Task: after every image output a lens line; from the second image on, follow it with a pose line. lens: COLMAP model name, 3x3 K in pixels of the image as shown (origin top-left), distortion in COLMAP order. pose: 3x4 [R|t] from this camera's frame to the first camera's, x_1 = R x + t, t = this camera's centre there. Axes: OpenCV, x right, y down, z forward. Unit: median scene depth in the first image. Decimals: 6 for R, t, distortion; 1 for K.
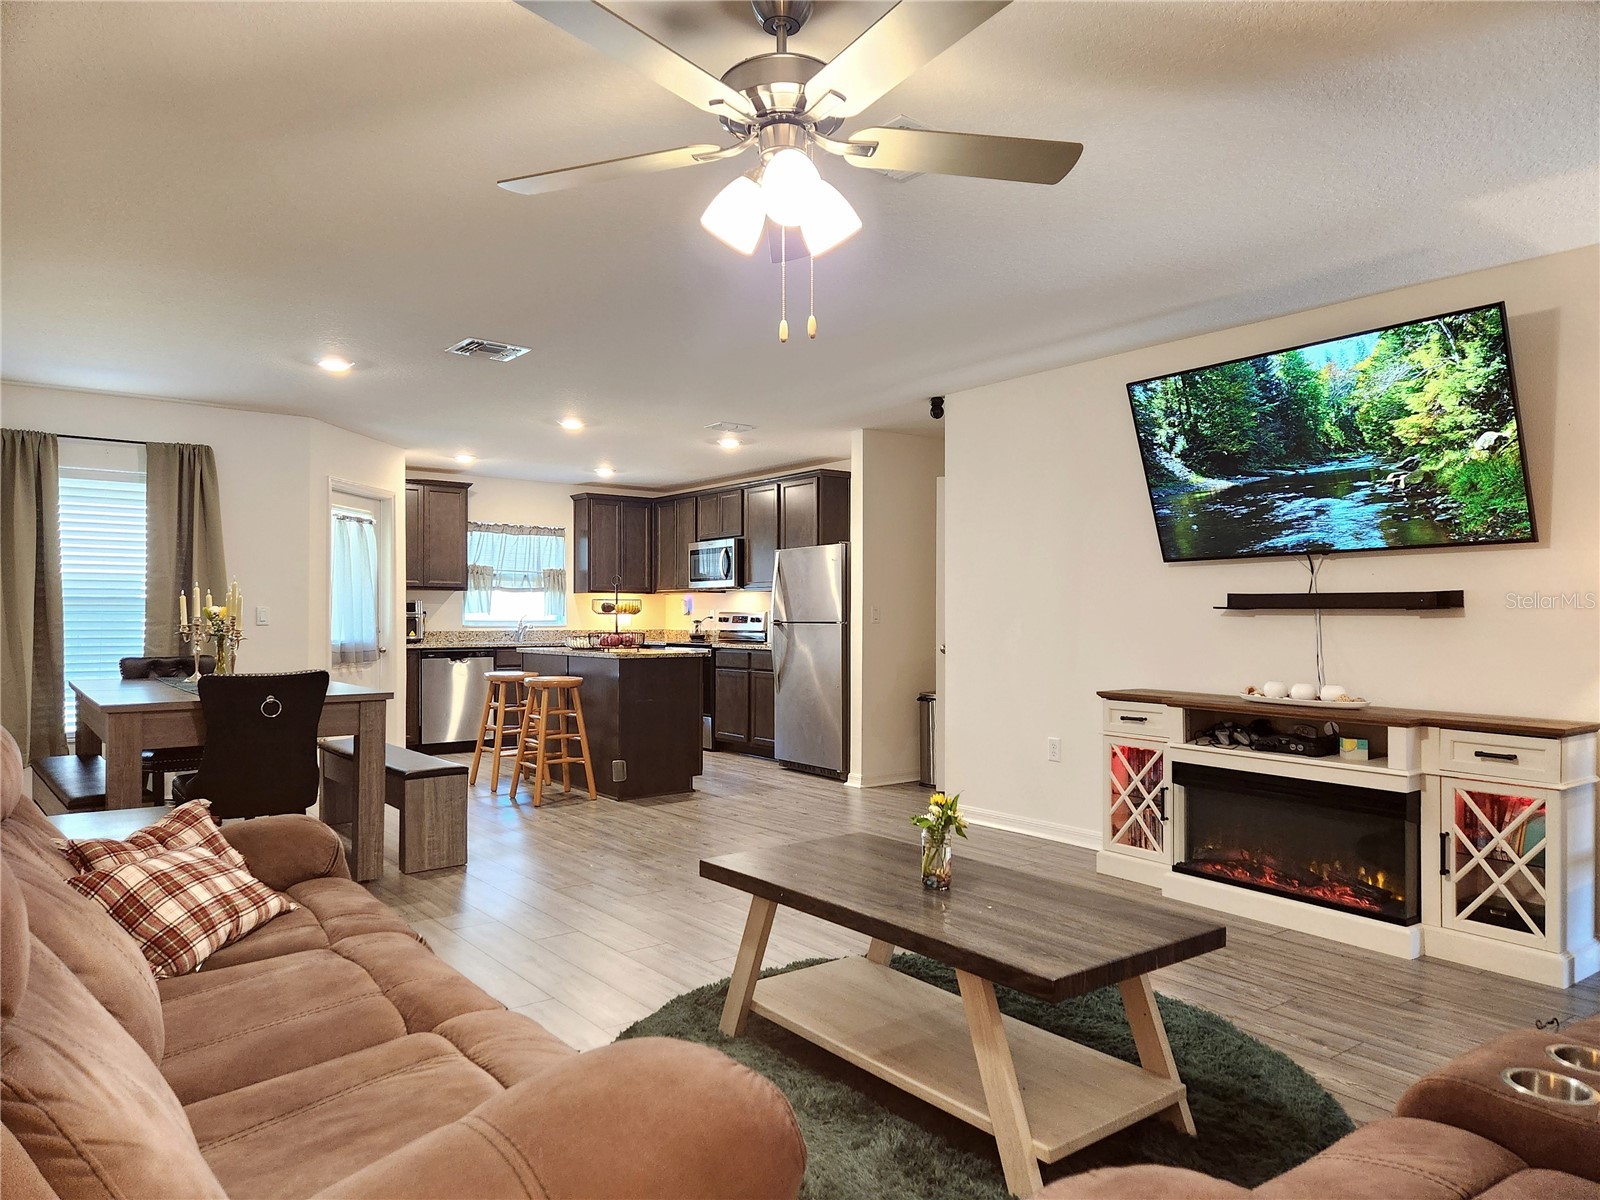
lens RADIAL K [[1039.4, 0, 718.5], [0, 1039.4, 614.0], [0, 0, 1]] dist [0.033541, 0.007007]
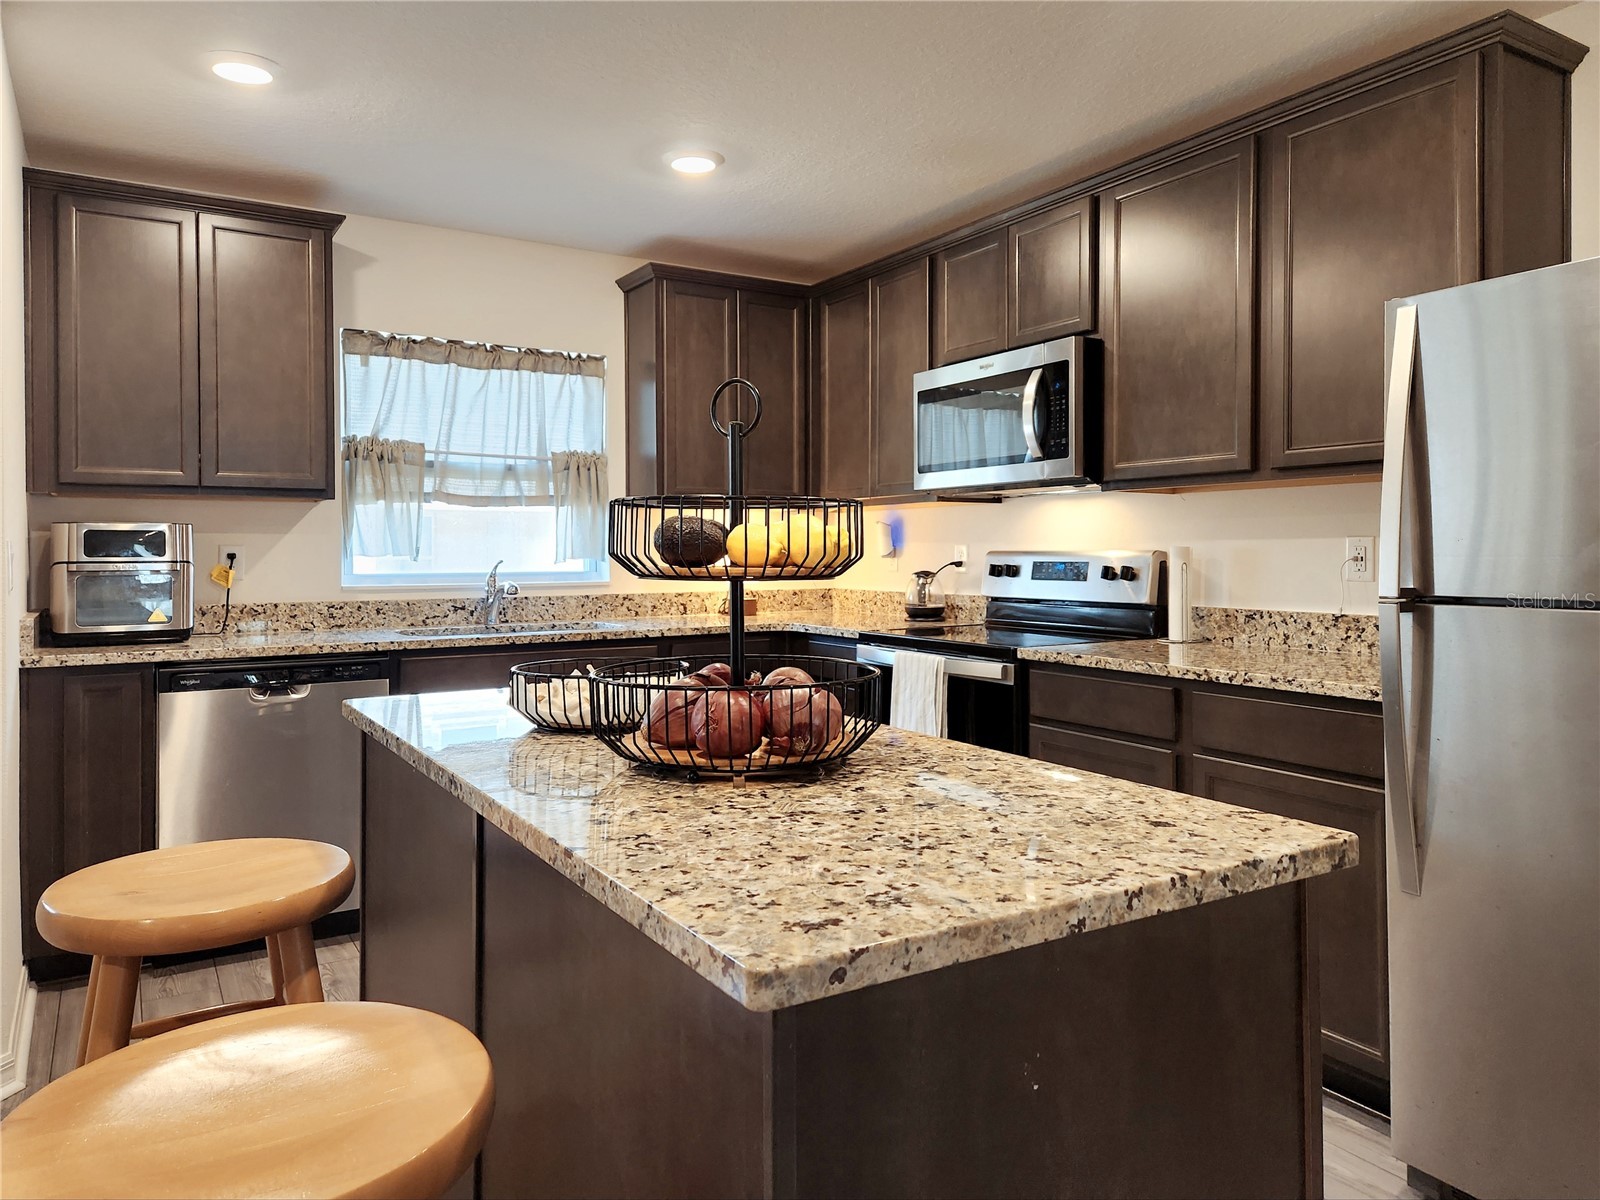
lens RADIAL K [[1039.4, 0, 686.9], [0, 1039.4, 547.1], [0, 0, 1]] dist [0.033541, 0.007007]
pose [[0.991848, -0.006461, -0.127262, -0.066266], [0.006479, 0.999979, -0.000279, -0.004123], [0.127261, -0.000548, 0.991869, 0.640766]]
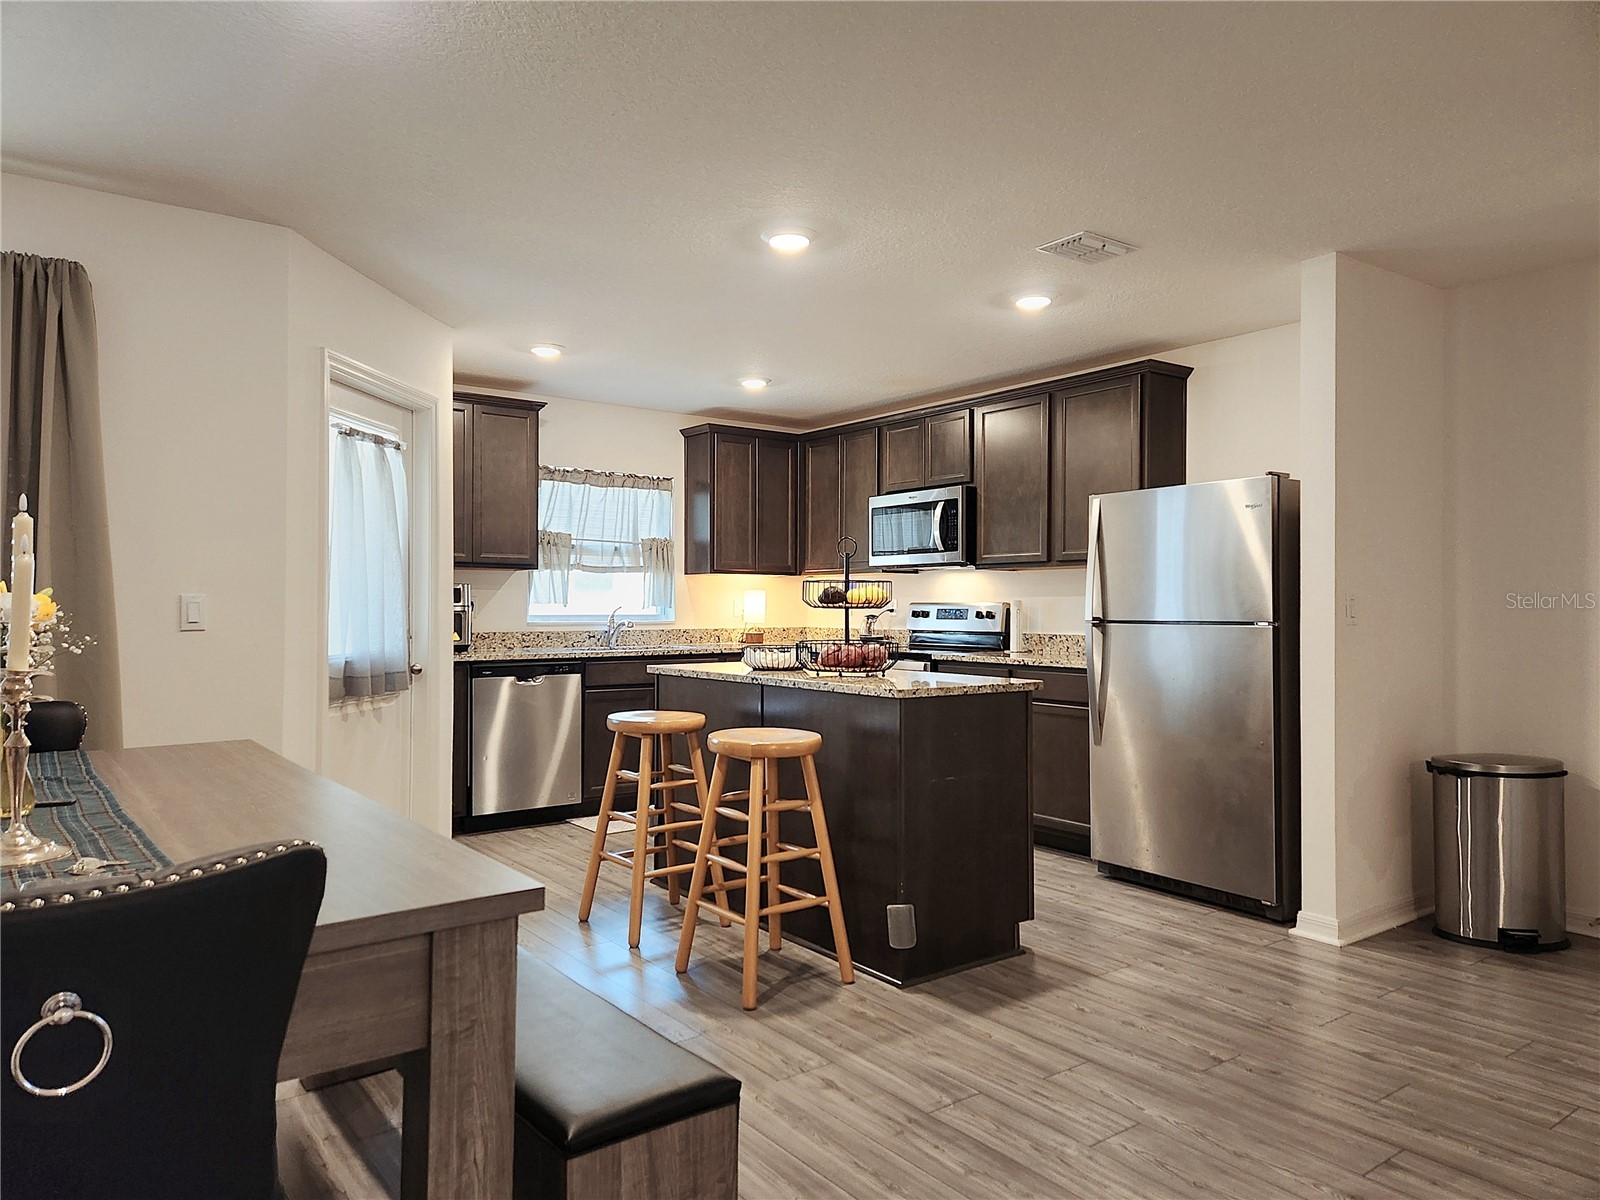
lens RADIAL K [[1039.4, 0, 693.9], [0, 1039.4, 591.8], [0, 0, 1]] dist [0.033541, 0.007007]
pose [[0.999853, -0.000804, -0.017153, -0.134963], [0.000627, 0.999946, -0.010370, -0.001926], [0.017160, 0.010358, 0.999799, 0.362282]]
